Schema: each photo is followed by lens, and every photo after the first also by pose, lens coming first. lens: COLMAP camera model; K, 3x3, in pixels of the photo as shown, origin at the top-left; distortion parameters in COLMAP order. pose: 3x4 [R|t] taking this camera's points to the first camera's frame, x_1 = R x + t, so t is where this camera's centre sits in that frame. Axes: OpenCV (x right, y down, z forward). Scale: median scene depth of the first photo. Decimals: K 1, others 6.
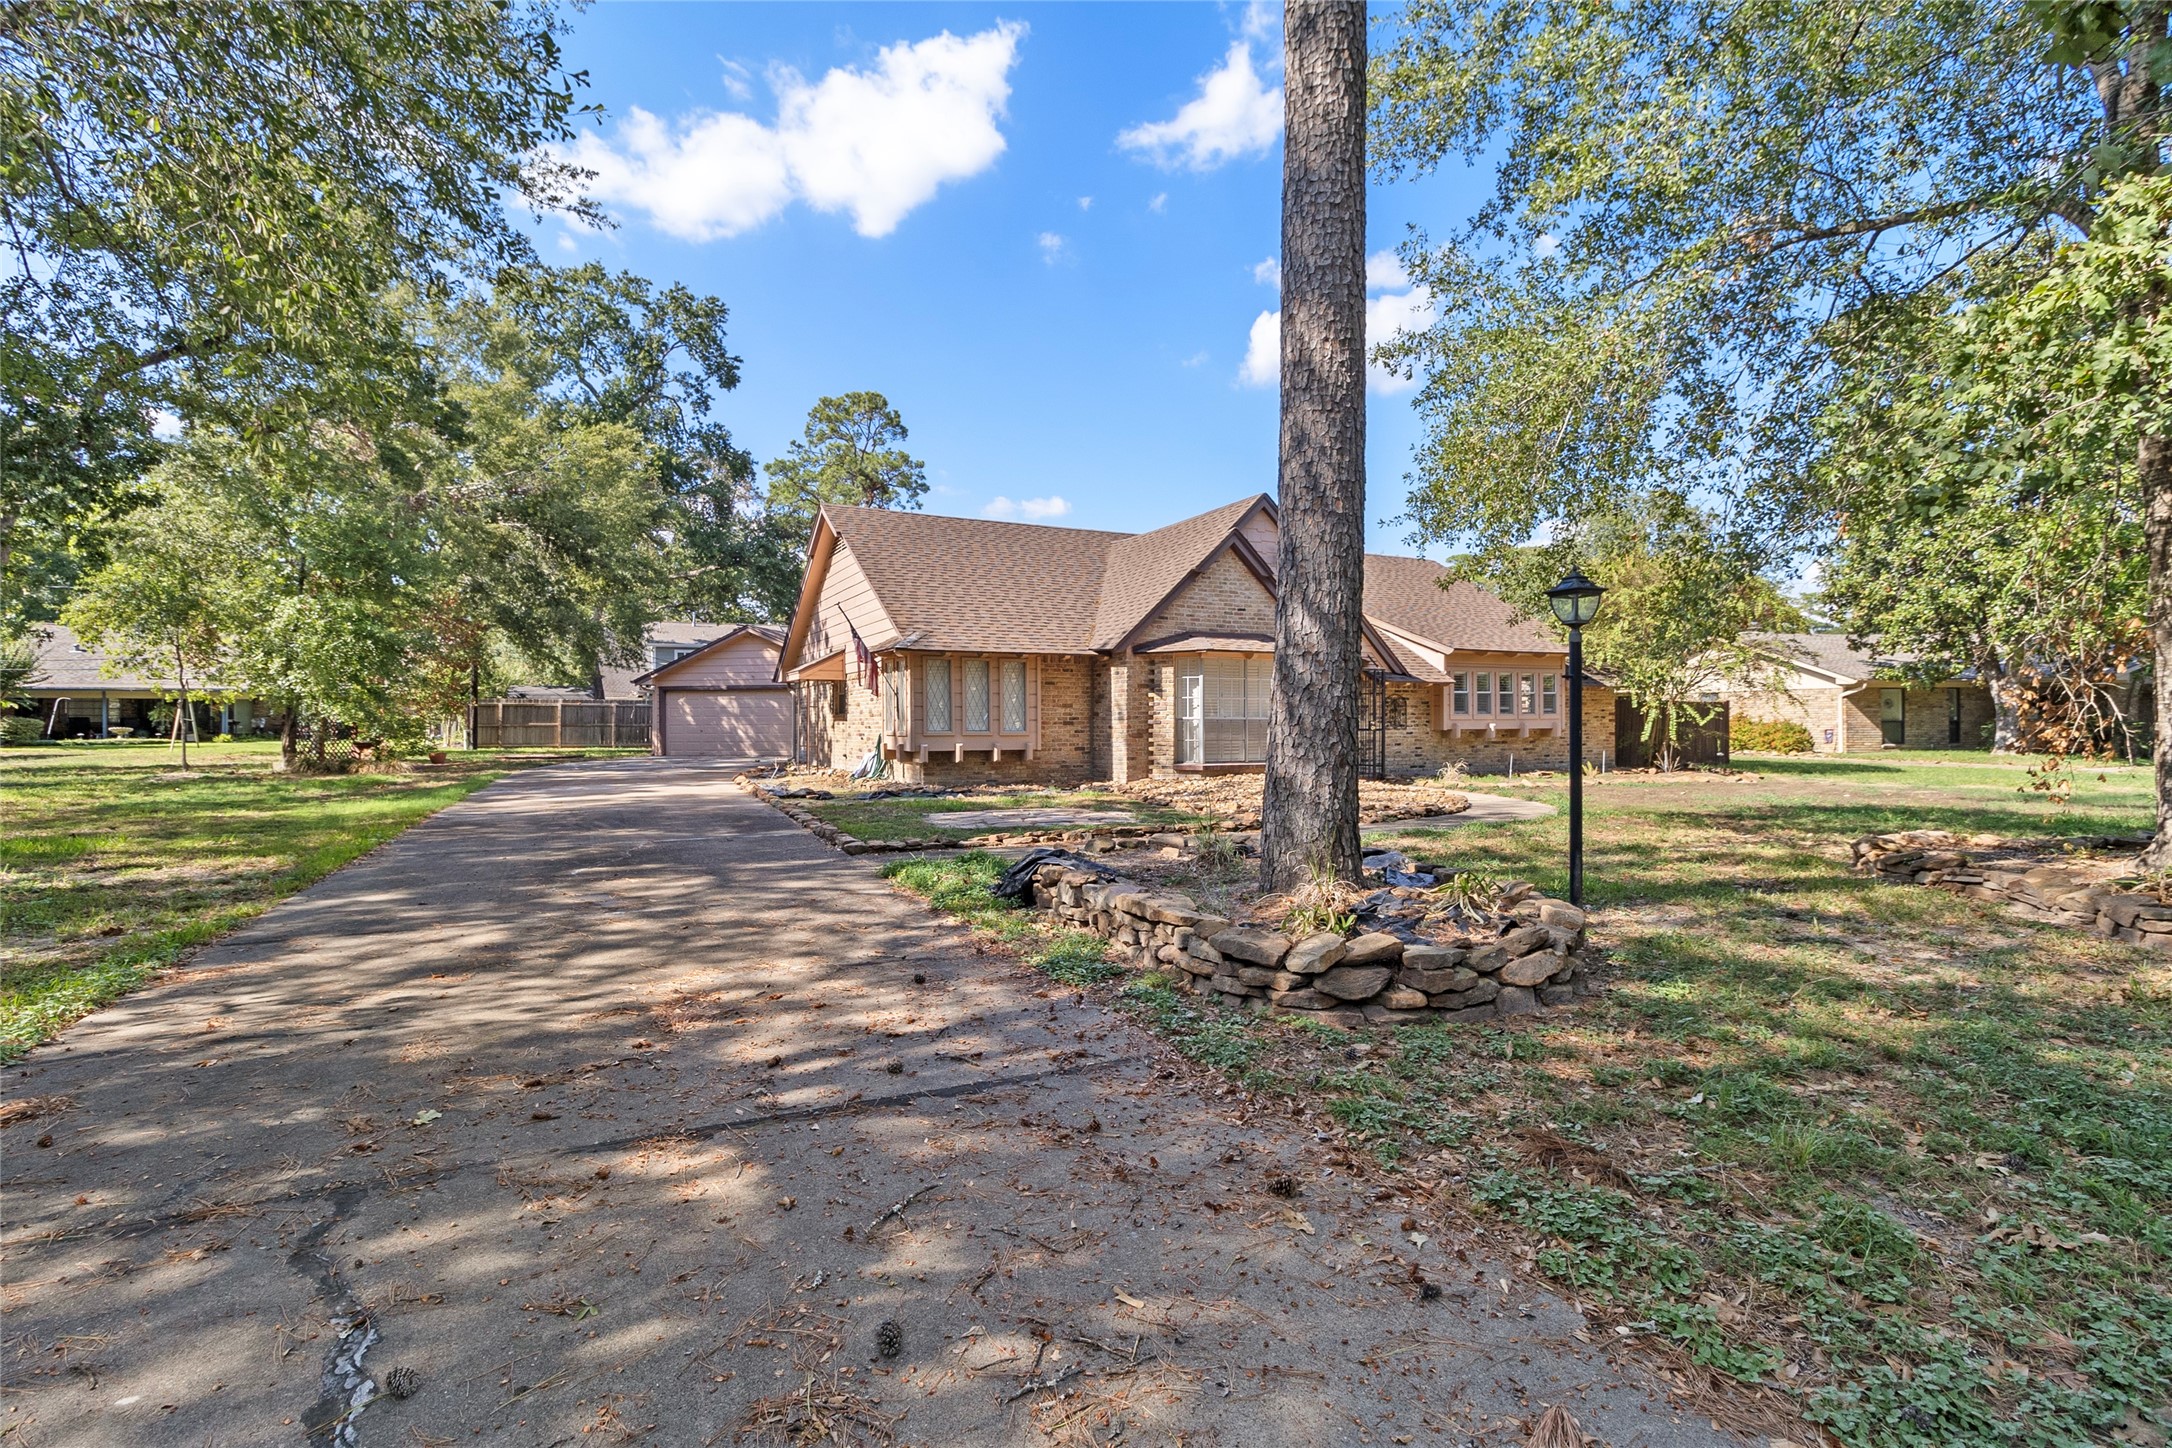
lens RADIAL K [[1014.6, 0, 1083.9], [0, 1014.6, 710.7], [0, 0, 1]] dist [-0.007002, 0.001205]
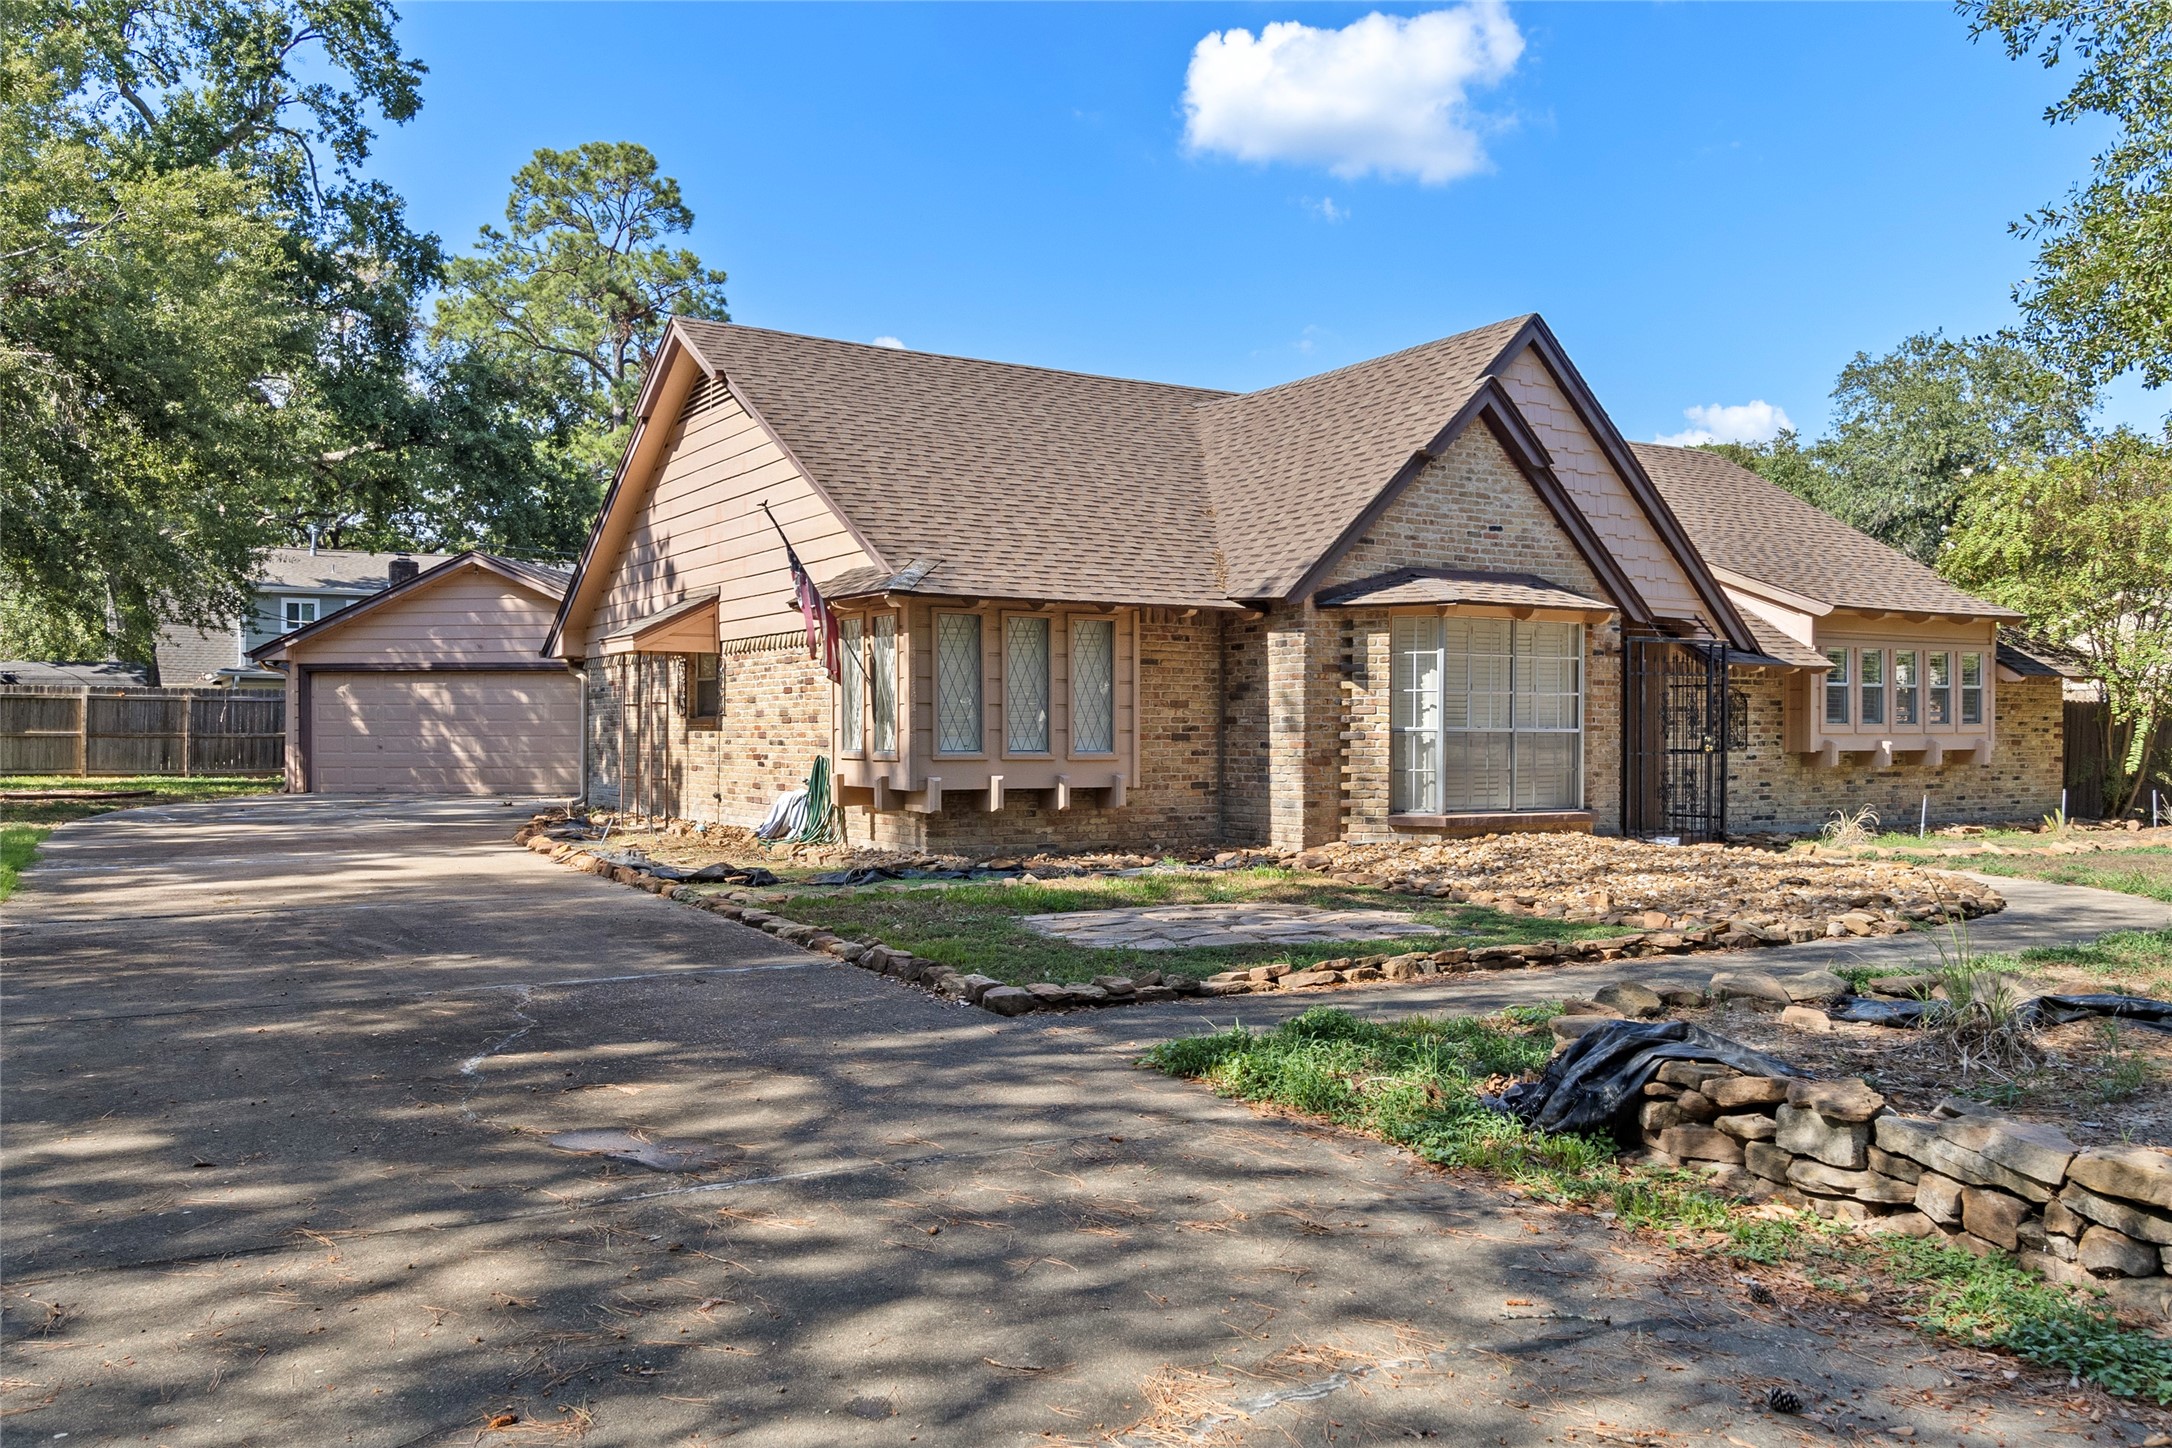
lens RADIAL K [[1767.0, 0, 1155.2], [0, 1767.0, 725.7], [0, 0, 1]] dist [-0.008354, -0.000323]
pose [[0.996397, 0.005378, 0.084637, -0.084704], [-0.005942, 0.999962, 0.006410, 0.000408], [-0.084600, -0.006889, 0.996391, 0.062346]]
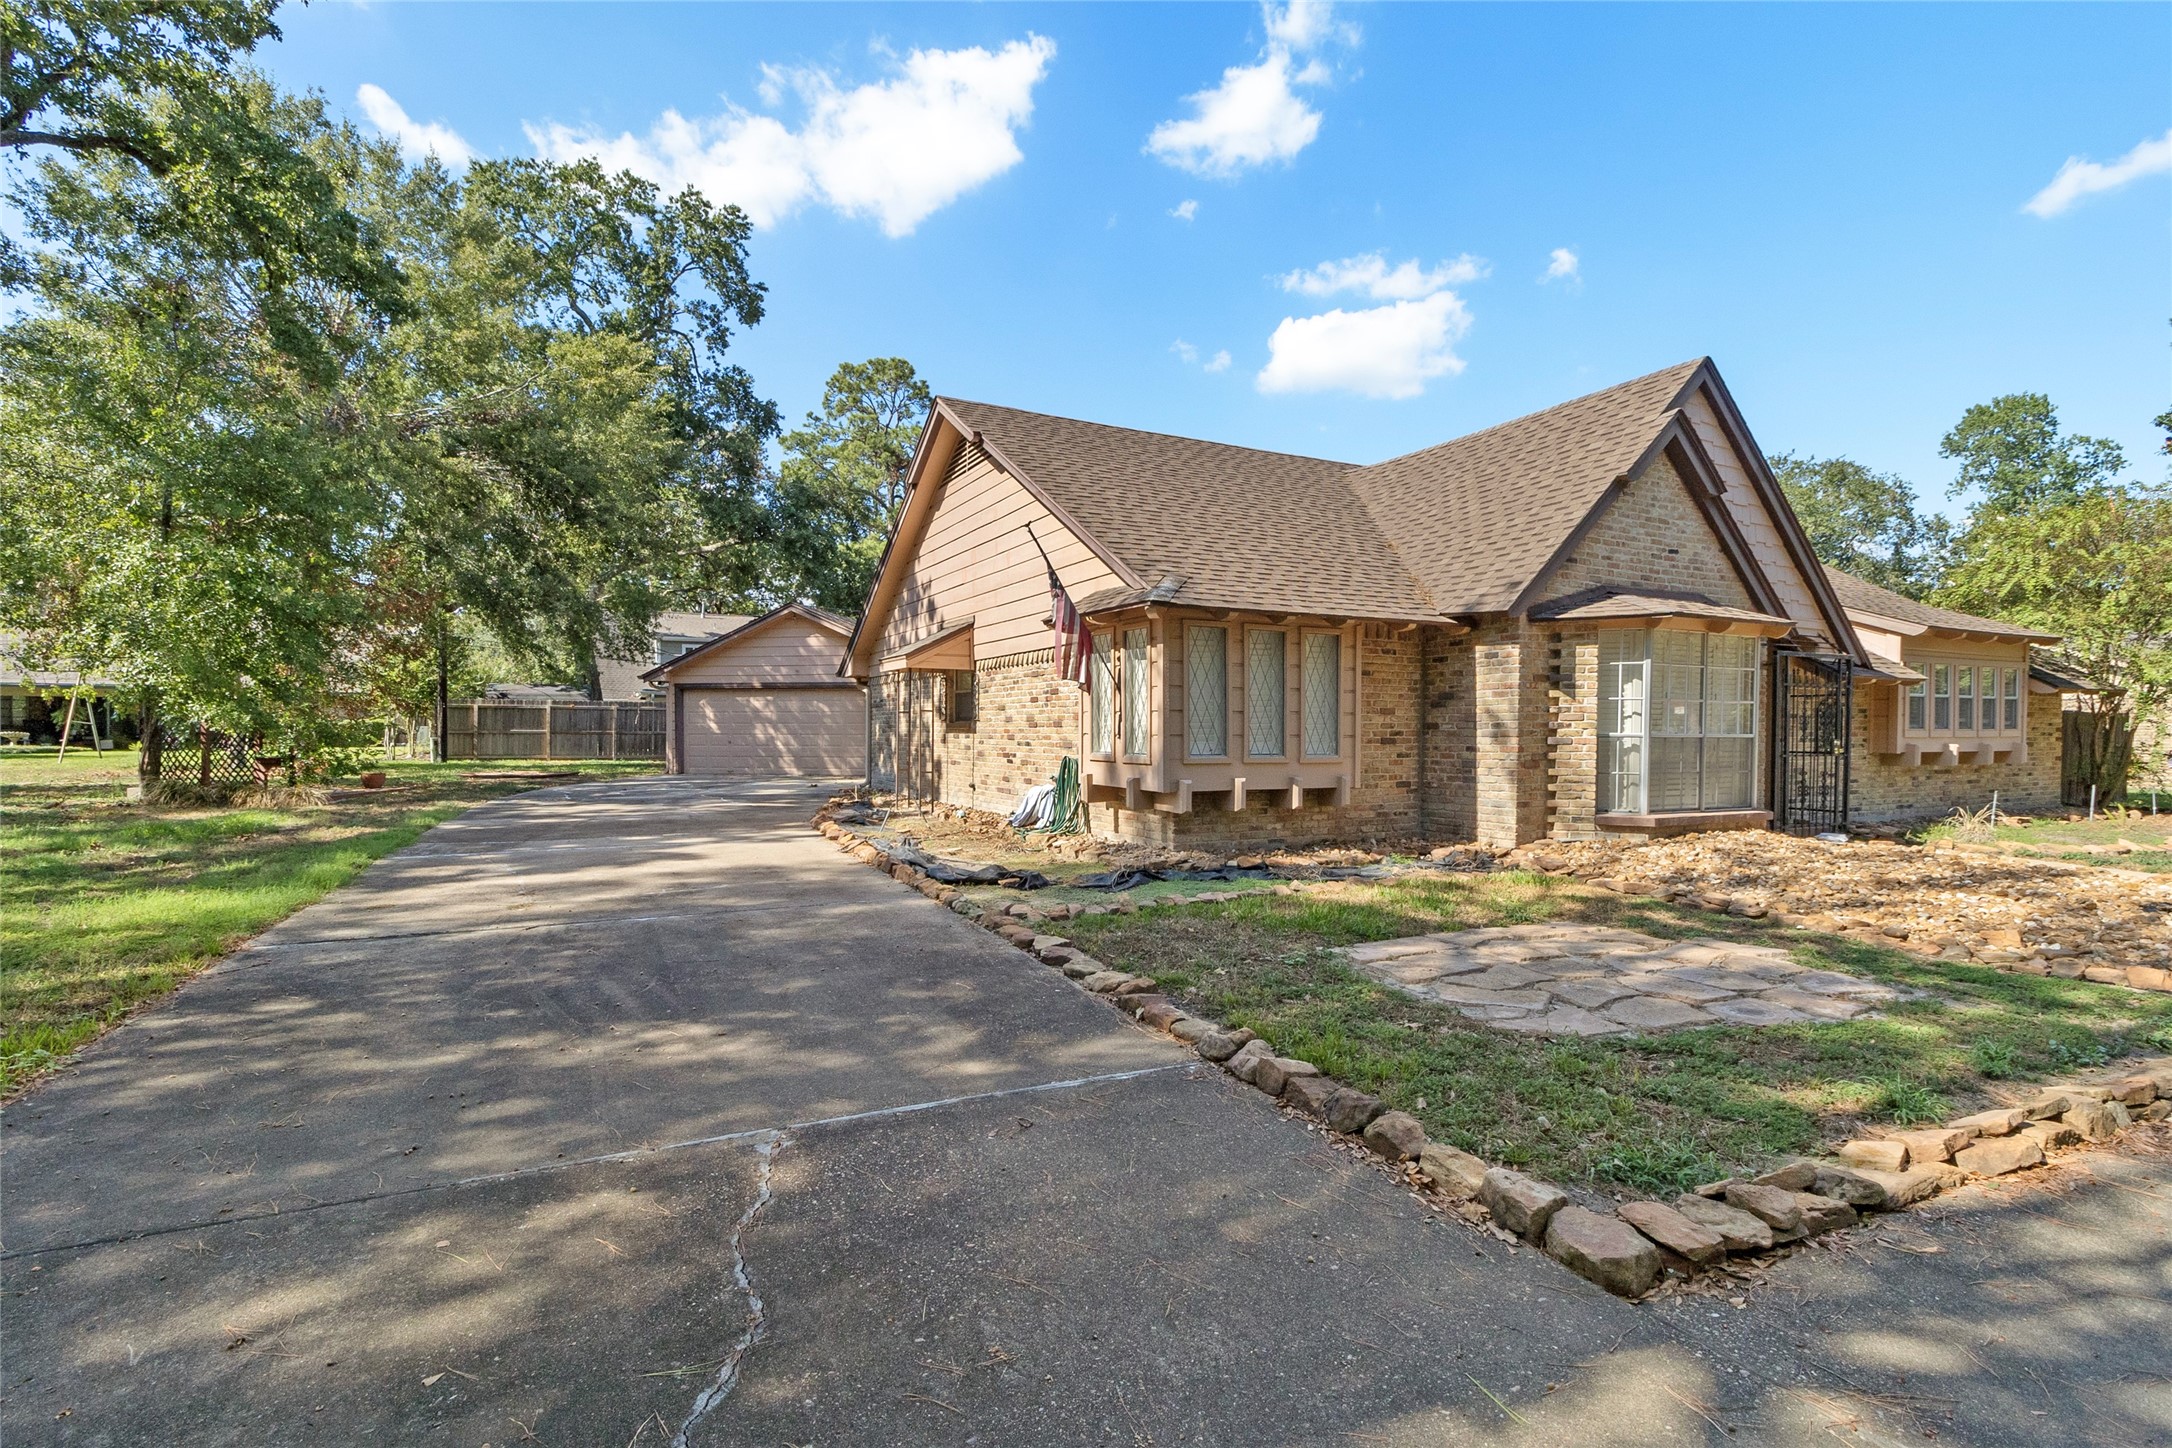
lens RADIAL K [[1137.3, 0, 1112.7], [0, 1137.3, 748.5], [0, 0, 1]] dist [-0.011531, 0.000691]
pose [[0.999805, 0.007474, -0.018287, -0.129474], [-0.006987, 0.999622, 0.026594, 0.000126], [0.018479, -0.026461, 0.999479, 0.265046]]
